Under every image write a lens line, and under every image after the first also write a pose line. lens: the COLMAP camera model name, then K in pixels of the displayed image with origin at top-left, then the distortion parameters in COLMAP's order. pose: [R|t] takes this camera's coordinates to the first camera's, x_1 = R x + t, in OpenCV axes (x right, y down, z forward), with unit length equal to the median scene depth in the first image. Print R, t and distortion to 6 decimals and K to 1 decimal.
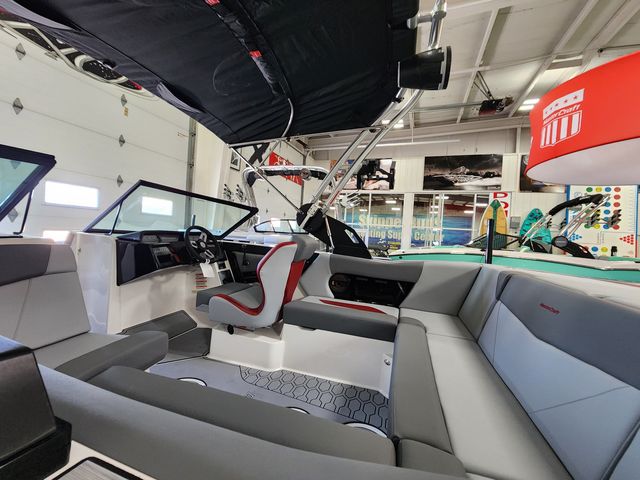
lens RADIAL K [[264.8, 0, 320.5], [0, 264.8, 240.3], [0, 0, 1]] dist [0.000077, -0.000586]
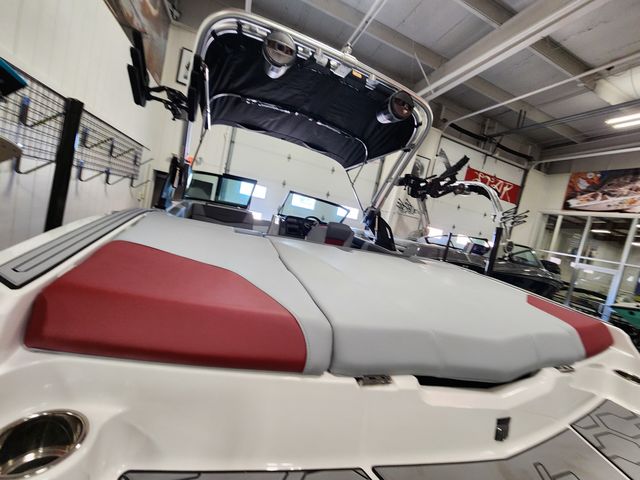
lens RADIAL K [[264.8, 0, 320.5], [0, 264.8, 240.3], [0, 0, 1]] dist [0.000077, -0.000586]
pose [[0.610330, 0.132186, -0.781041, 0.339237], [-0.190716, 0.981497, 0.017080, 0.021554], [0.768846, 0.138533, 0.624247, -0.013180]]
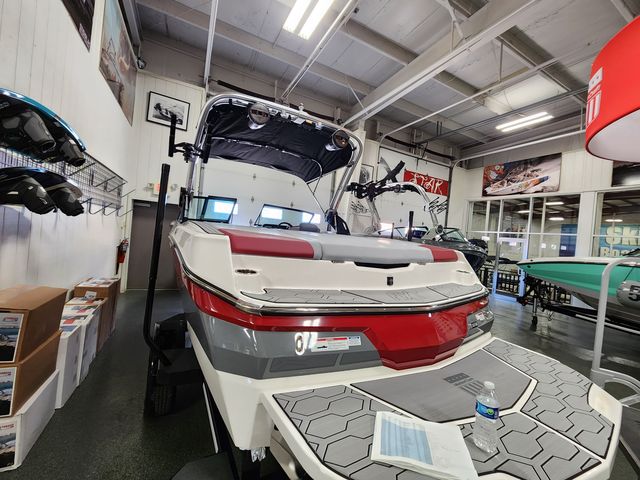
lens RADIAL K [[261.9, 0, 308.8], [0, 261.9, 230.0], [0, 0, 1]] dist [-0.001287, -0.000193]
pose [[0.689430, -0.004319, -0.724339, 0.435750], [-0.068945, 0.995051, -0.071555, 0.052025], [0.721064, 0.099272, 0.685720, -0.117237]]
